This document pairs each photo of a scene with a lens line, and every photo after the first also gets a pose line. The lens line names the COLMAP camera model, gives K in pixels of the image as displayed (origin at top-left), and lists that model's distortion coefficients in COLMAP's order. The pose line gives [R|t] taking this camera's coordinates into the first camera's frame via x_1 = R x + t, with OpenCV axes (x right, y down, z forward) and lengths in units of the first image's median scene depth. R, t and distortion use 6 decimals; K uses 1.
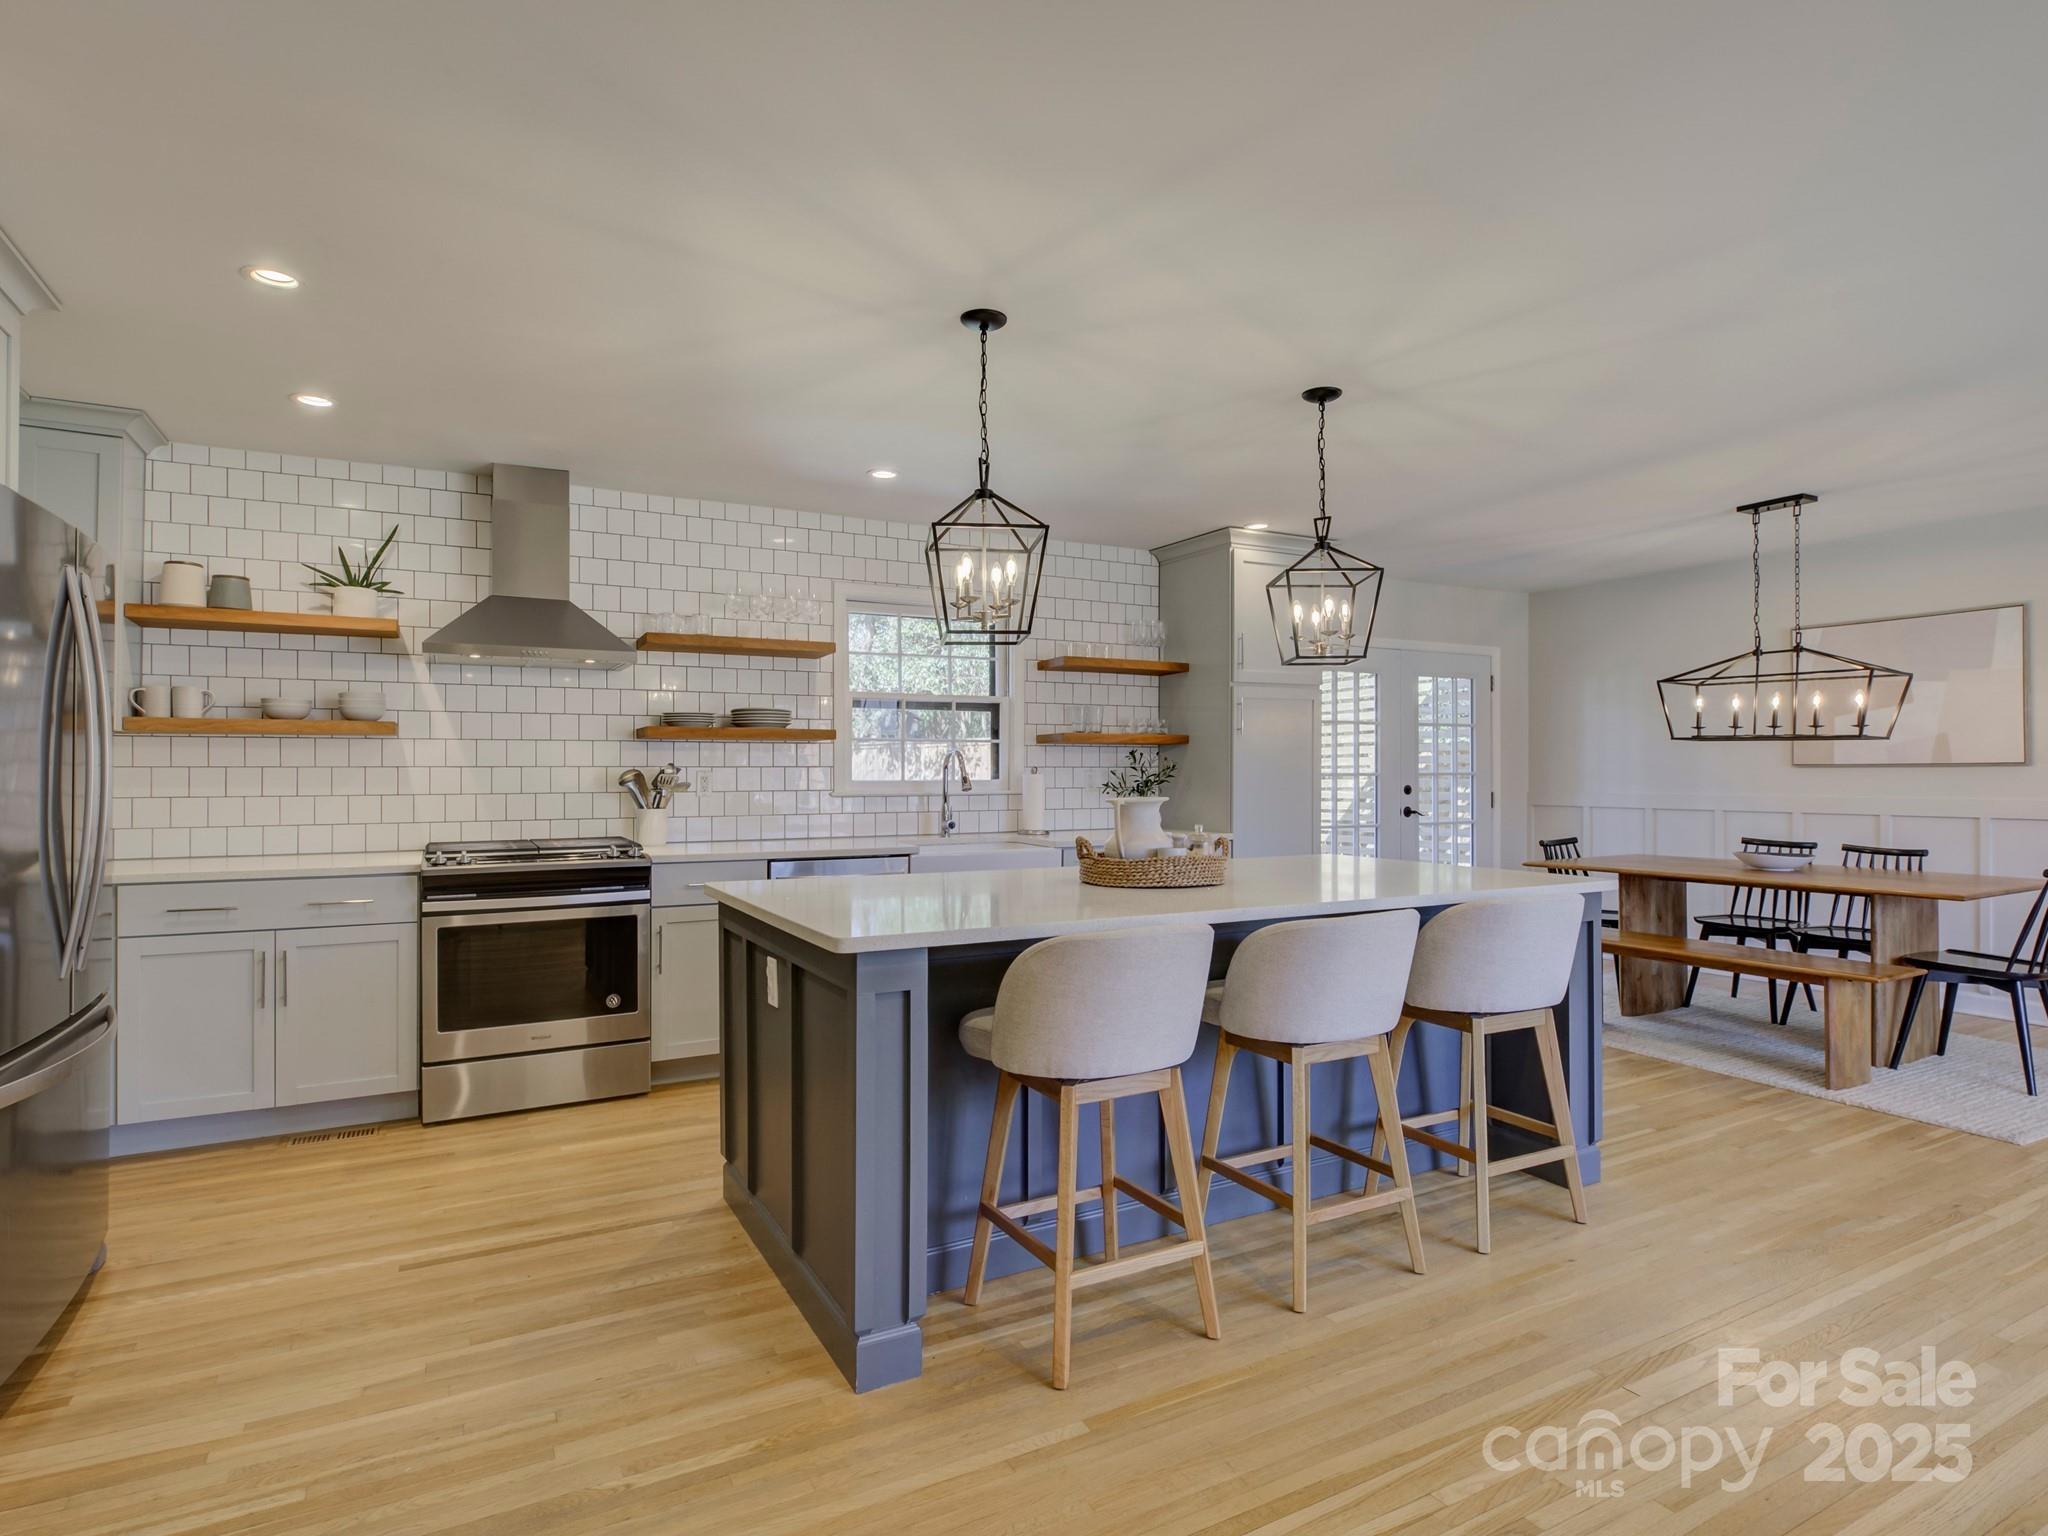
lens RADIAL K [[1066.2, 0, 1023.0], [0, 1066.2, 777.4], [0, 0, 1]] dist [0.001440, -0.001231]
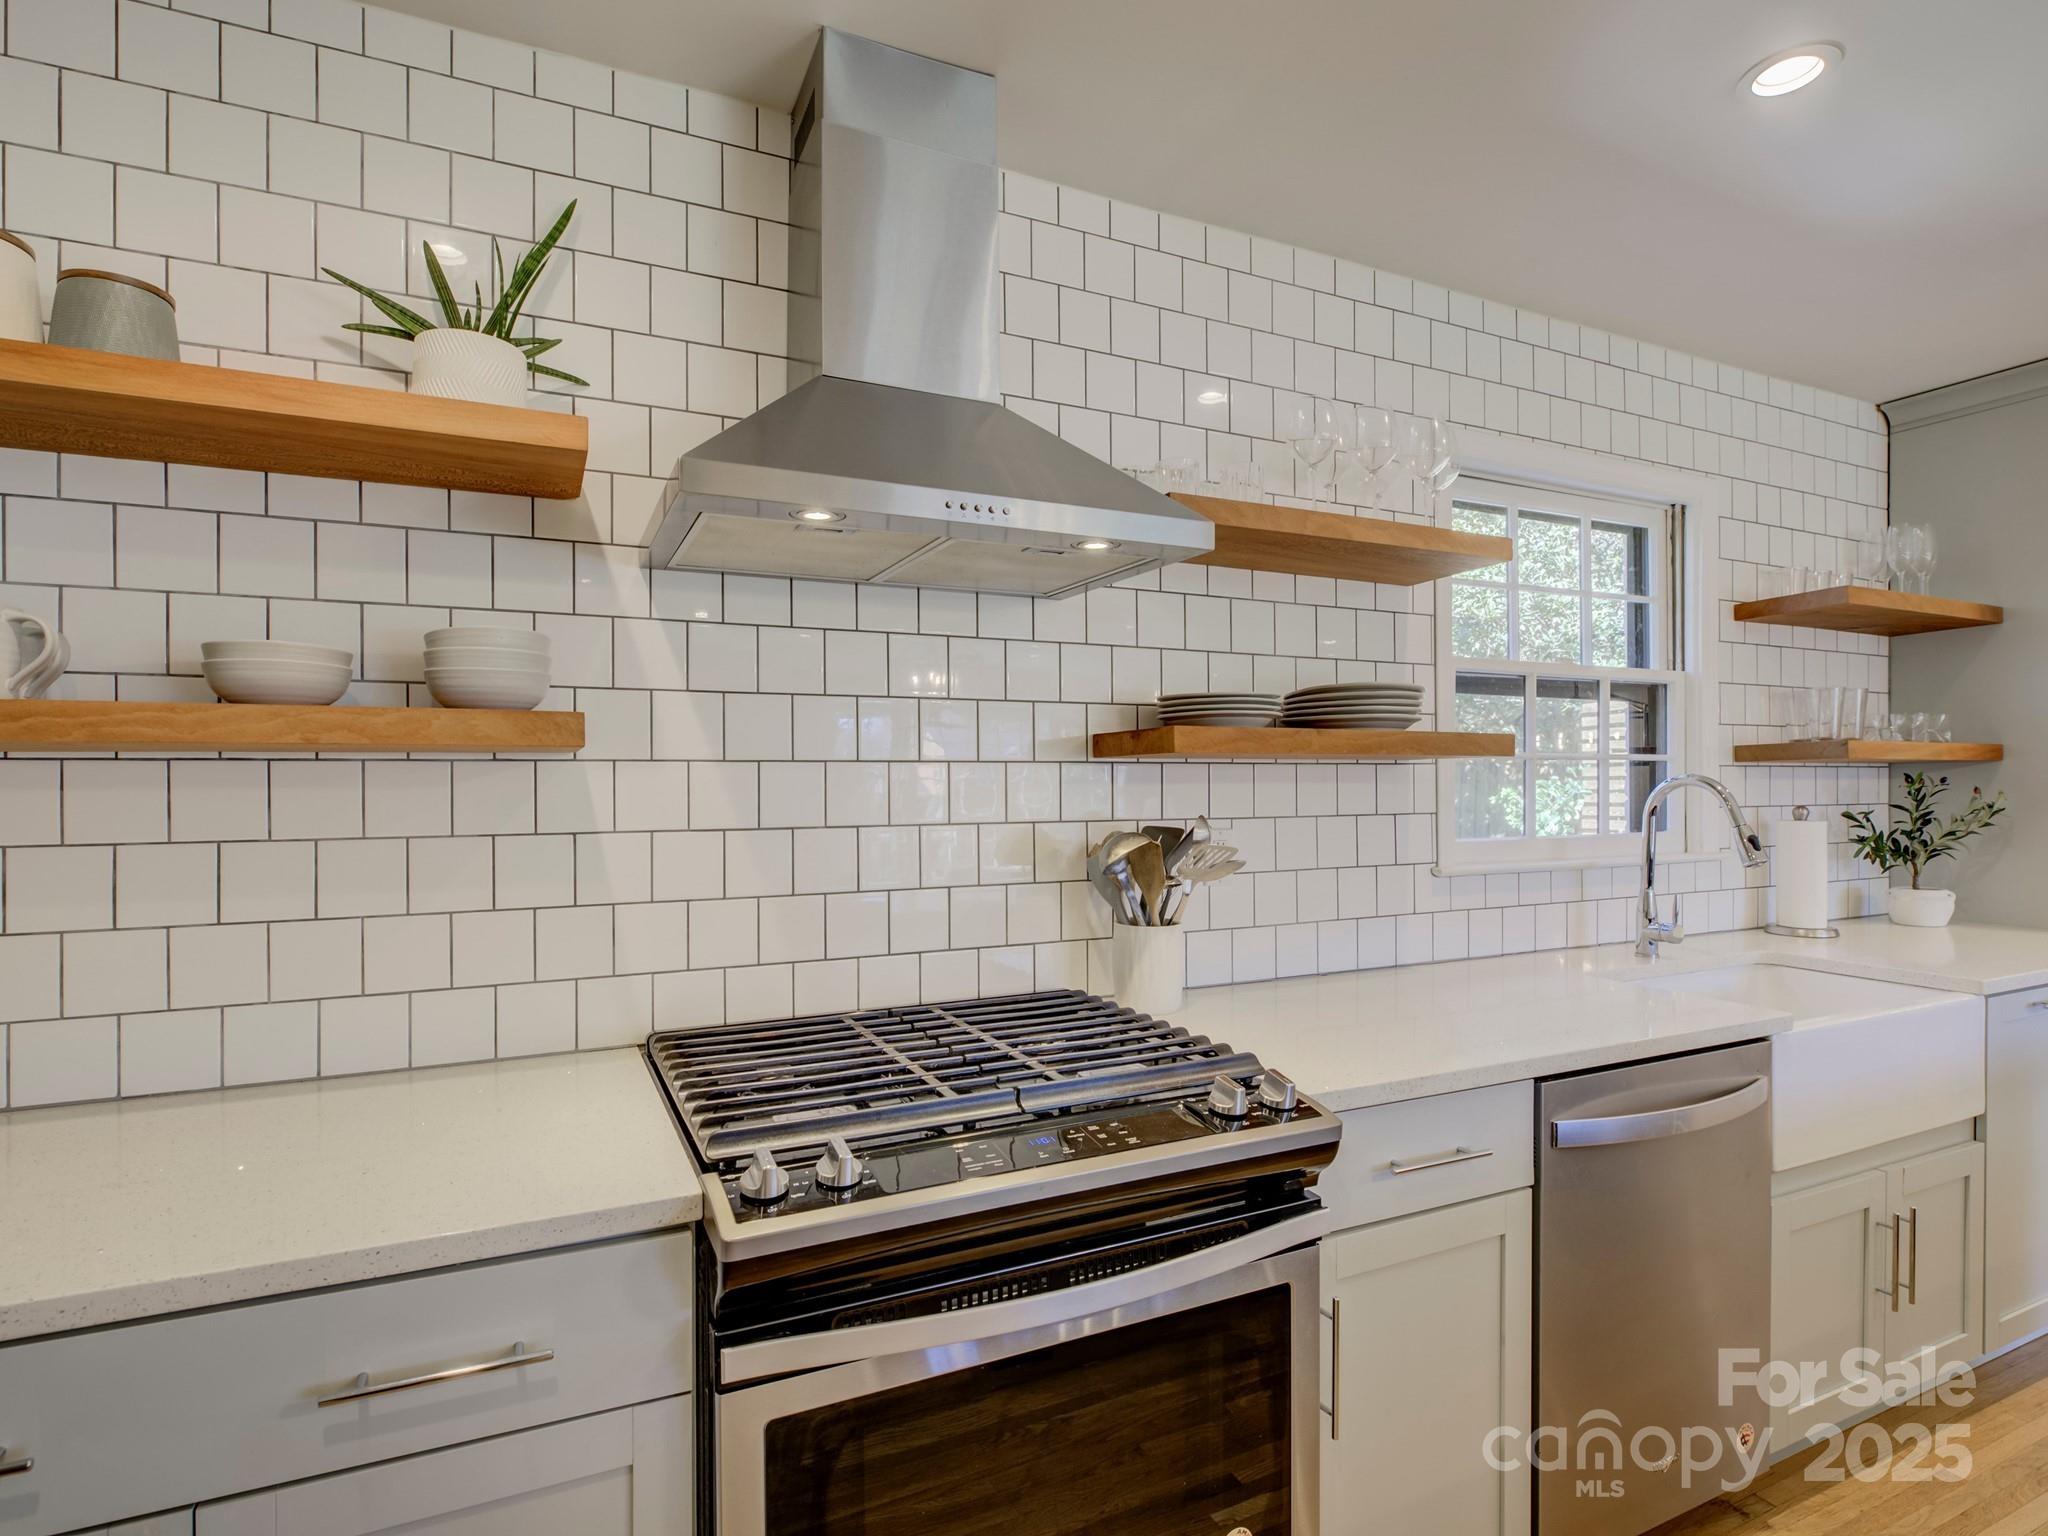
lens RADIAL K [[1066.2, 0, 1037.0], [0, 1066.2, 786.0], [0, 0, 1]] dist [0.001440, -0.001231]
pose [[0.999064, -0.004241, -0.043047, -0.357427], [0.003990, 0.999975, -0.005917, -0.021356], [0.043071, 0.005740, 0.999056, 0.552760]]
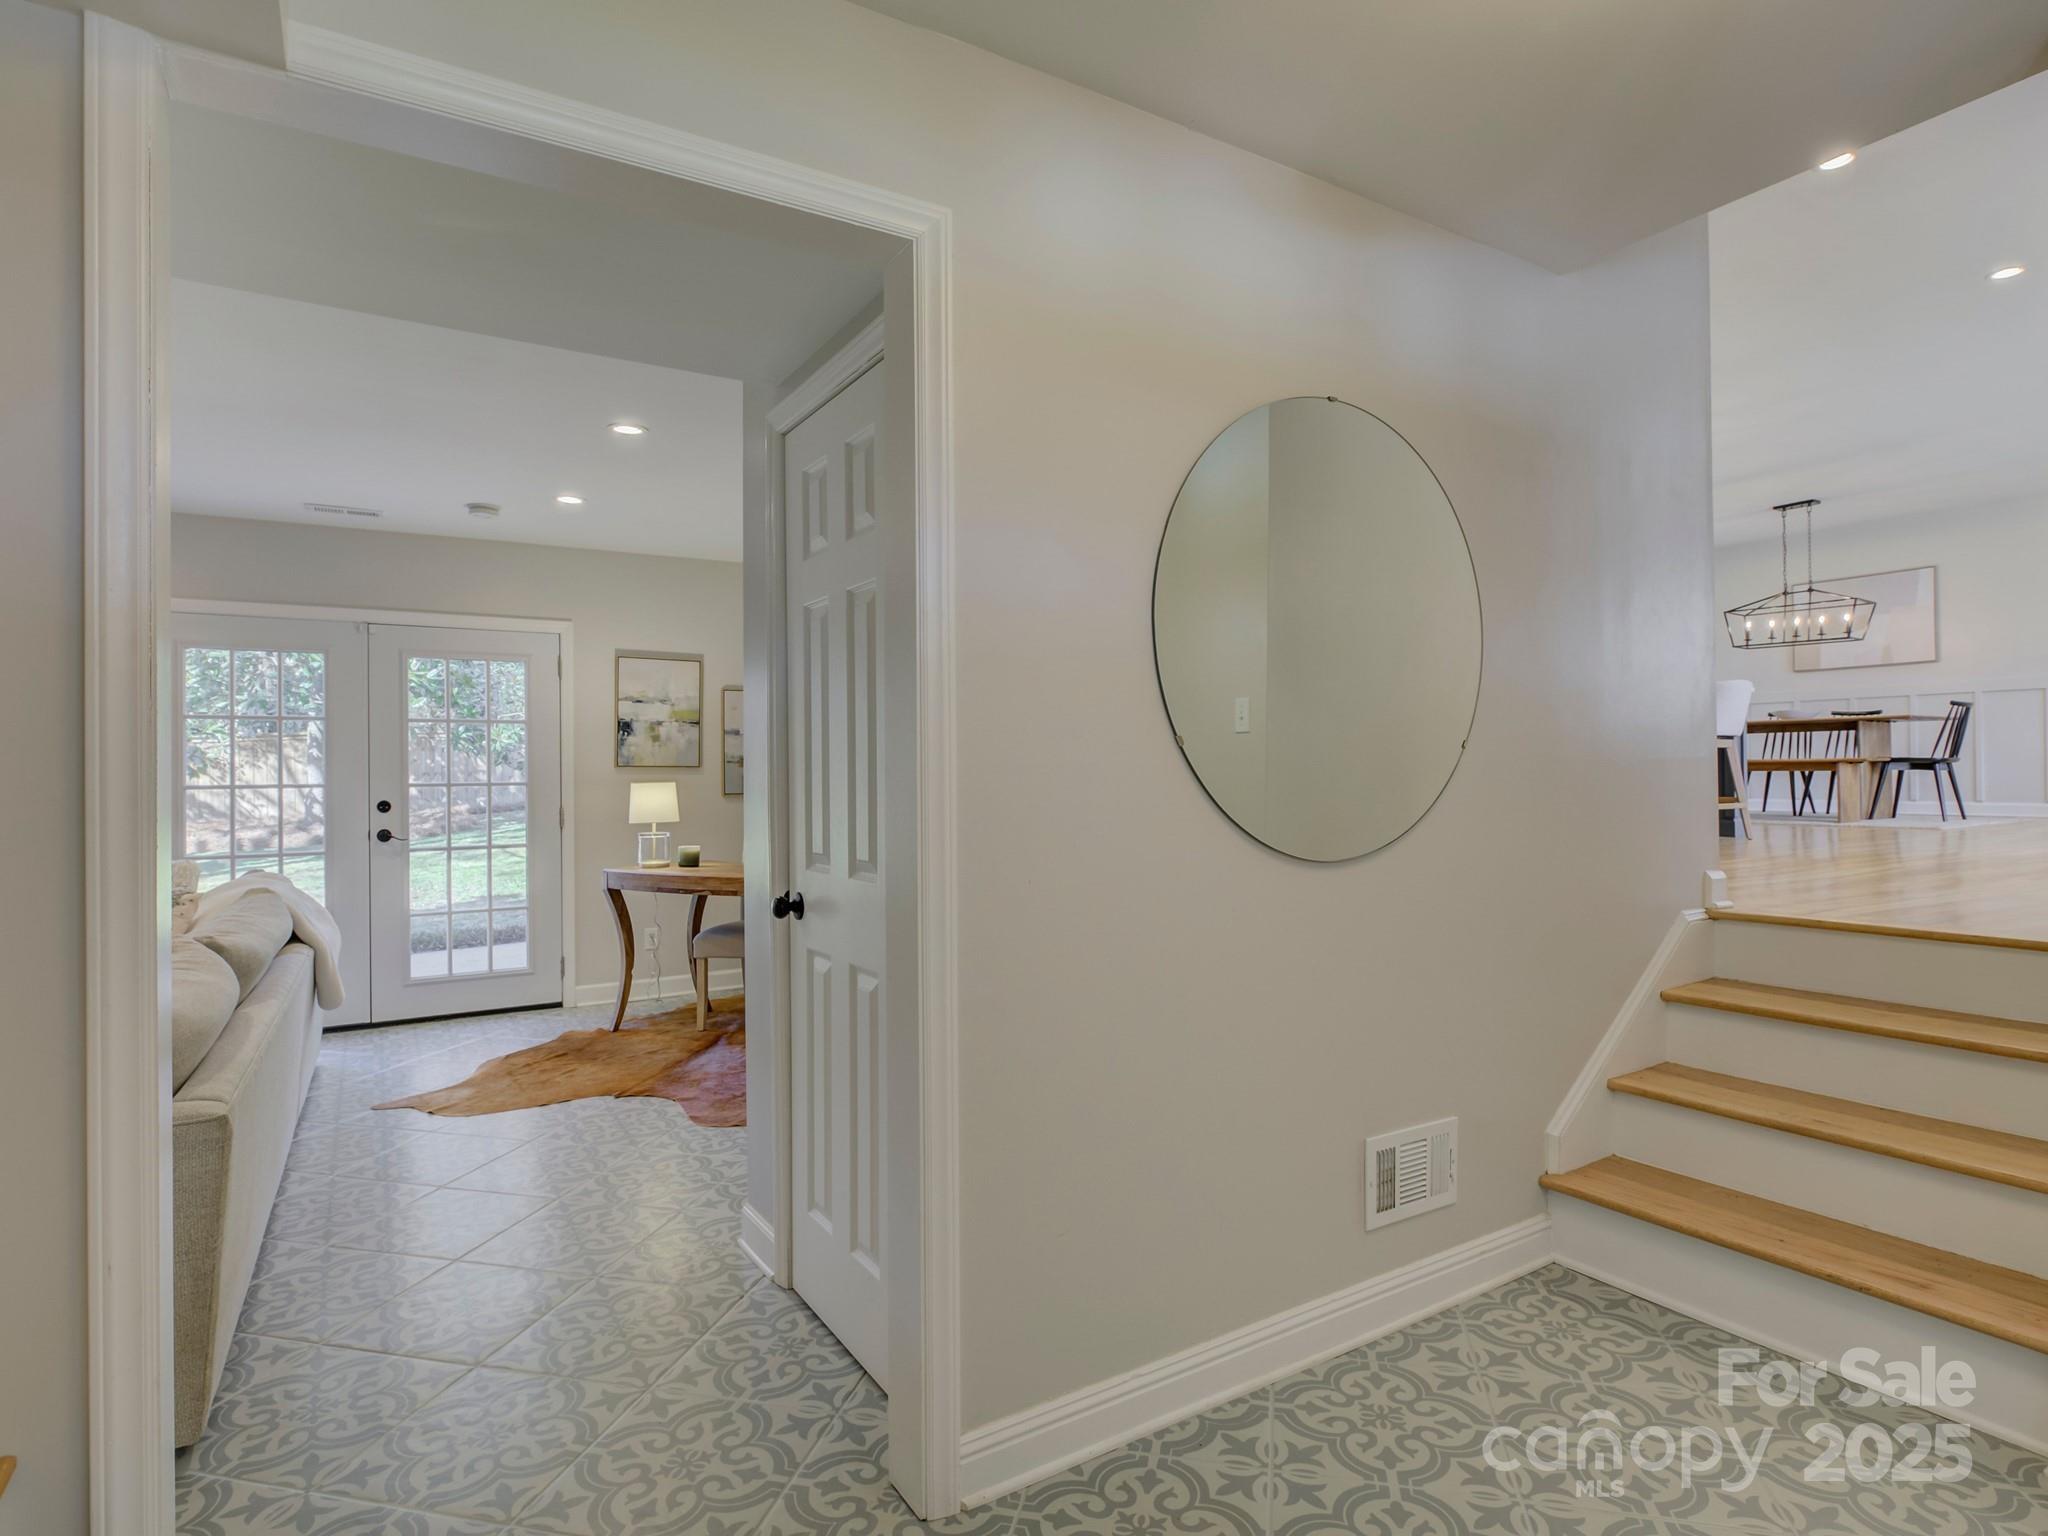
lens RADIAL K [[1066.2, 0, 1023.4], [0, 1066.2, 770.9], [0, 0, 1]] dist [0.001440, -0.001231]
pose [[0.998155, -0.005496, 0.060467, -0.646664], [0.005568, 0.999984, -0.001018, 0.166740], [-0.060461, 0.001353, 0.998170, -0.639074]]
